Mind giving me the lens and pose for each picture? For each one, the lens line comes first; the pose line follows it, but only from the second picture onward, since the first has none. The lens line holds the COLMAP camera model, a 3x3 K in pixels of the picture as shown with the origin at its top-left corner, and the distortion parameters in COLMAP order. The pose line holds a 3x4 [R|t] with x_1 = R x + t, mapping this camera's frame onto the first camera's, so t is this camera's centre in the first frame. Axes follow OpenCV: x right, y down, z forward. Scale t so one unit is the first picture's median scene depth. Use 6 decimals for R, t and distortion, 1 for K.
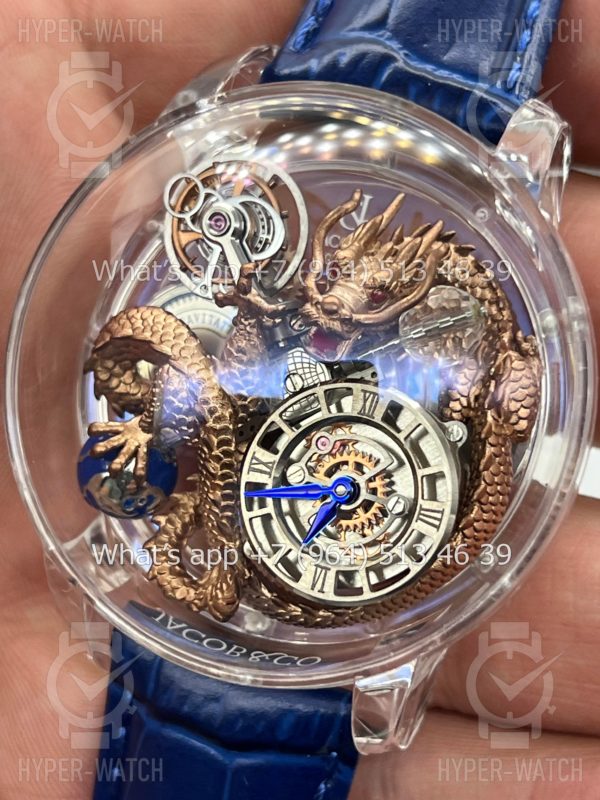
lens RADIAL K [[1909.2, 0, 300.0], [0, 1909.2, 400.0], [0, 0, 1]] dist [0.311340, -0.986352]
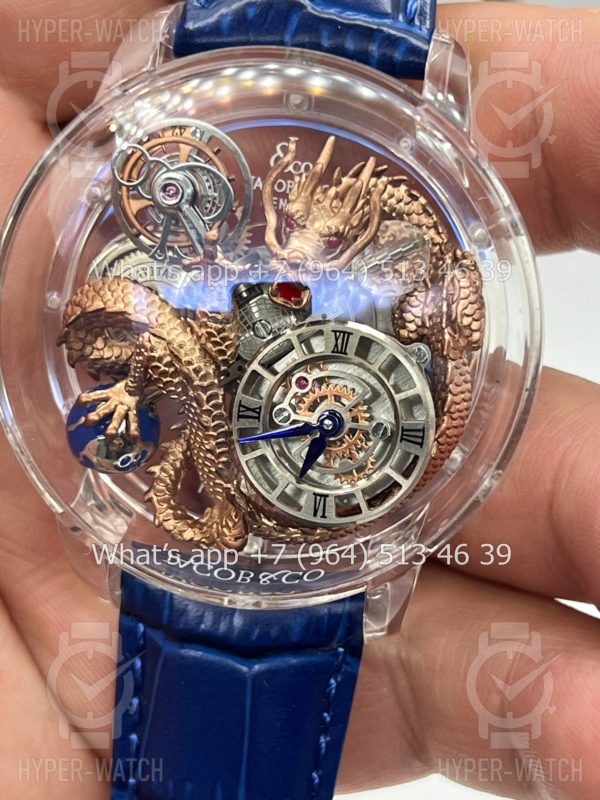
lens RADIAL K [[1909.2, 0, 300.0], [0, 1909.2, 400.0], [0, 0, 1]] dist [0.311340, -0.986352]
pose [[0.976883, -0.165890, 0.134832, -0.135876], [0.146499, 0.978836, 0.142889, -0.122018], [-0.155683, -0.119833, 0.980512, -0.067258]]
